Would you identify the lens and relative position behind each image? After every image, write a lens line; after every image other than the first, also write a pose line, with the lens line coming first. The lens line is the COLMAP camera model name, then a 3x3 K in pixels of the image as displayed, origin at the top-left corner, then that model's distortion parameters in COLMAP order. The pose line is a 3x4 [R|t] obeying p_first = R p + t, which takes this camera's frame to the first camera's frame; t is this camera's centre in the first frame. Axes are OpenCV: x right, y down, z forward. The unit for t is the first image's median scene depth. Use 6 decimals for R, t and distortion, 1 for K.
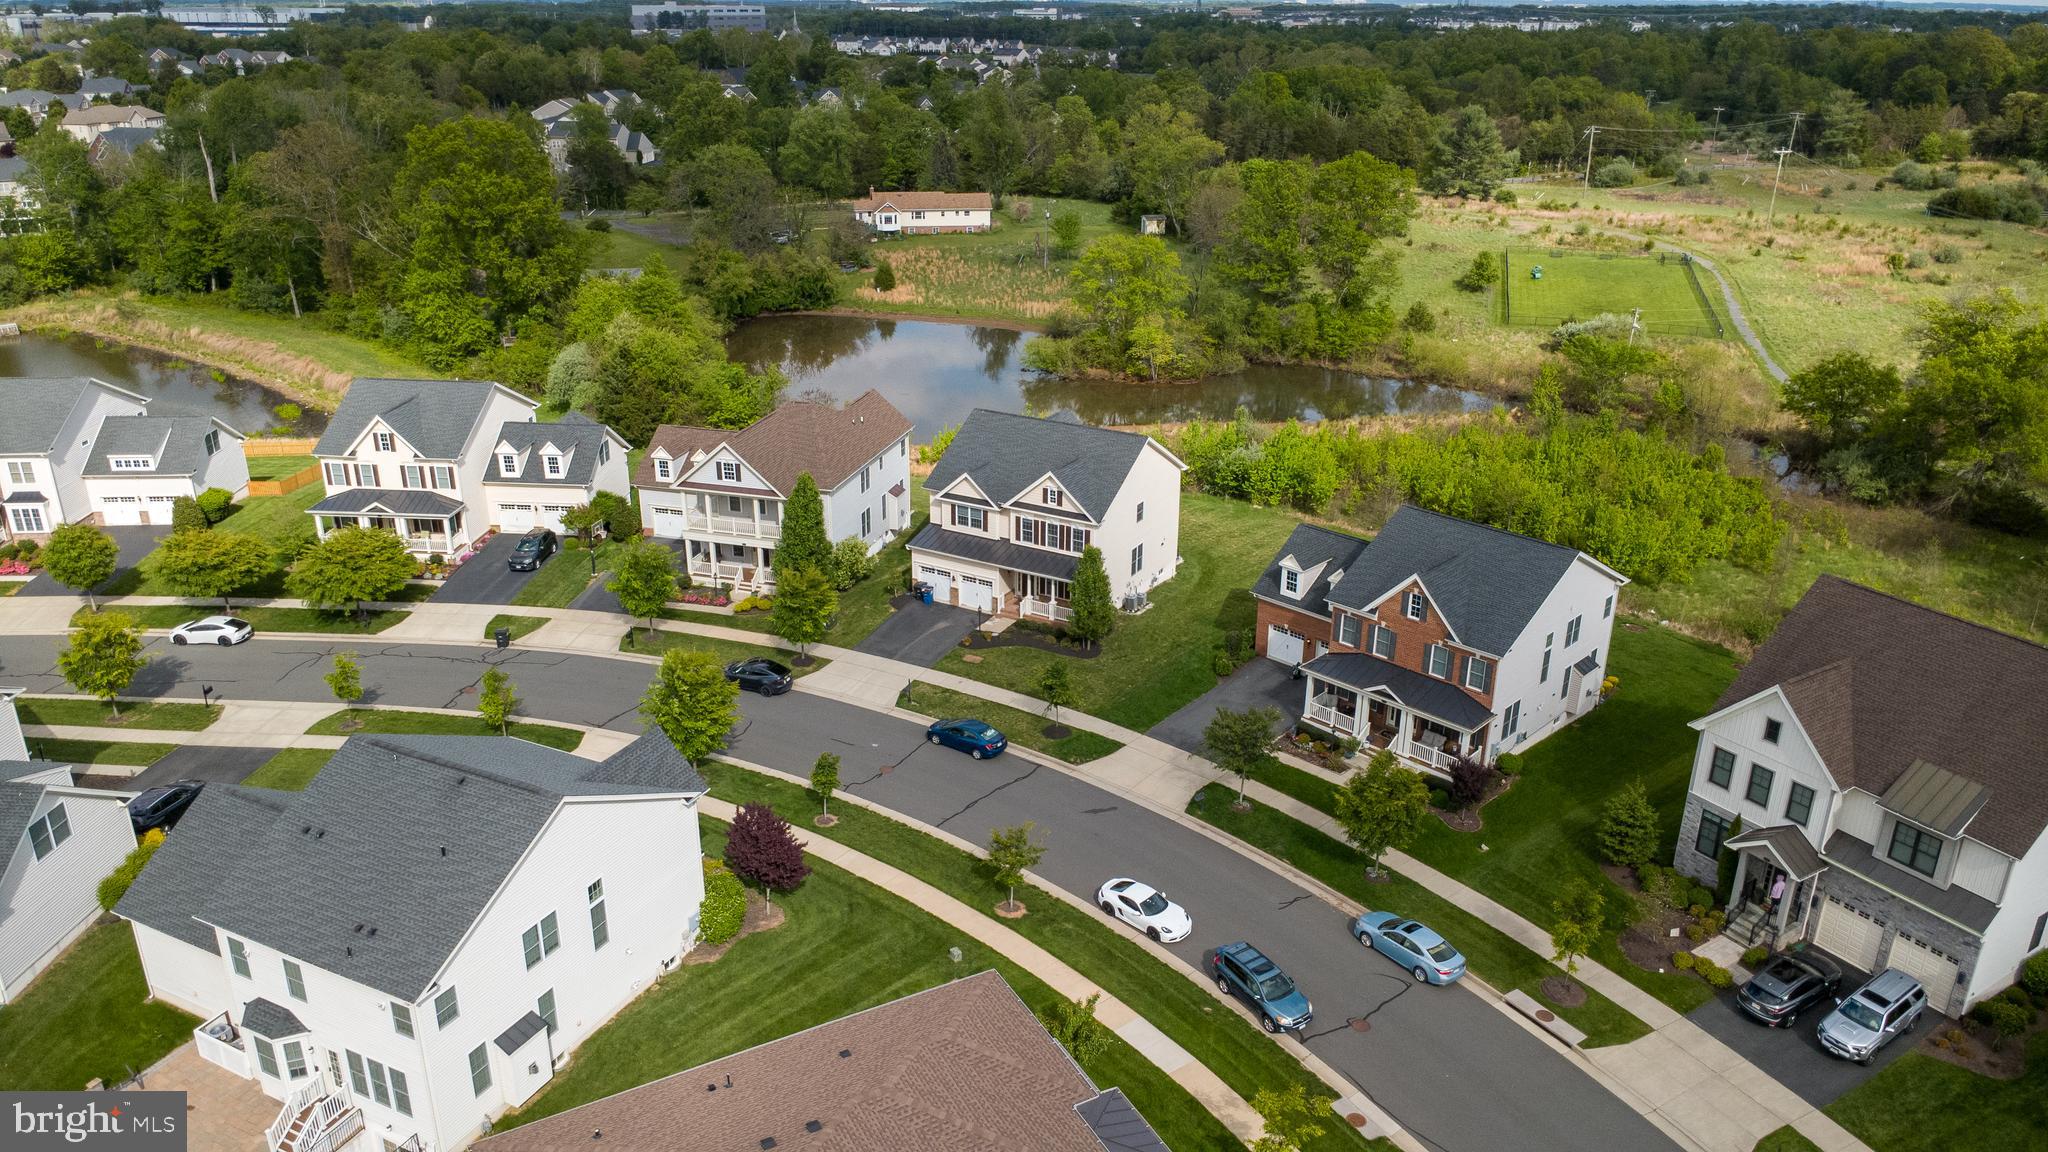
lens RADIAL K [[1432.9, 0, 1024.4], [0, 1432.9, 582.2], [0, 0, 1]] dist [0.012407, -0.000960]
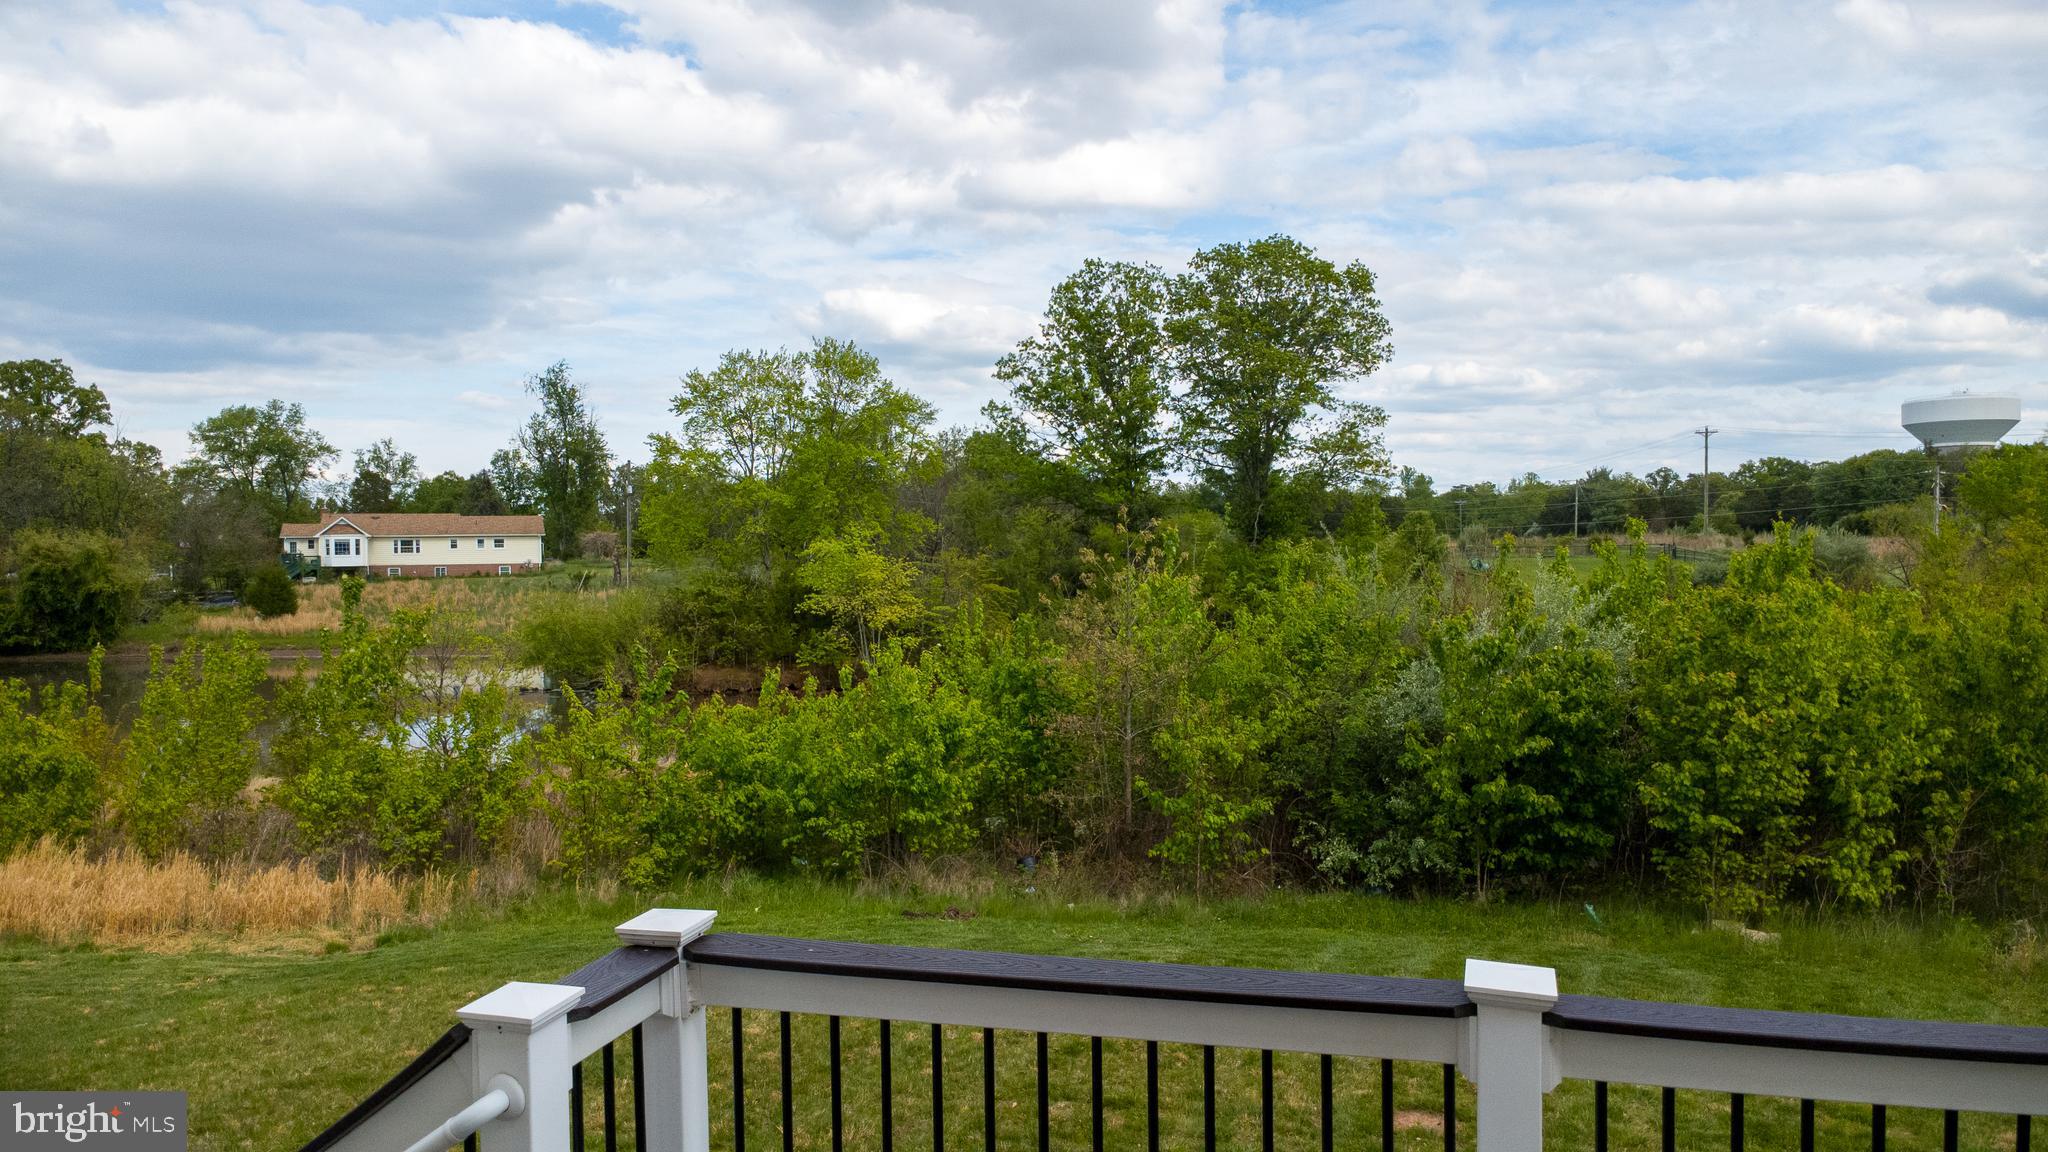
lens RADIAL K [[1432.9, 0, 1024.4], [0, 1432.9, 582.2], [0, 0, 1]] dist [0.012407, -0.000960]
pose [[0.970516, -0.024089, 0.239829, 0.068476], [0.107877, 0.933188, -0.342815, -0.055695], [-0.215548, 0.358580, 0.908273, 1.129539]]
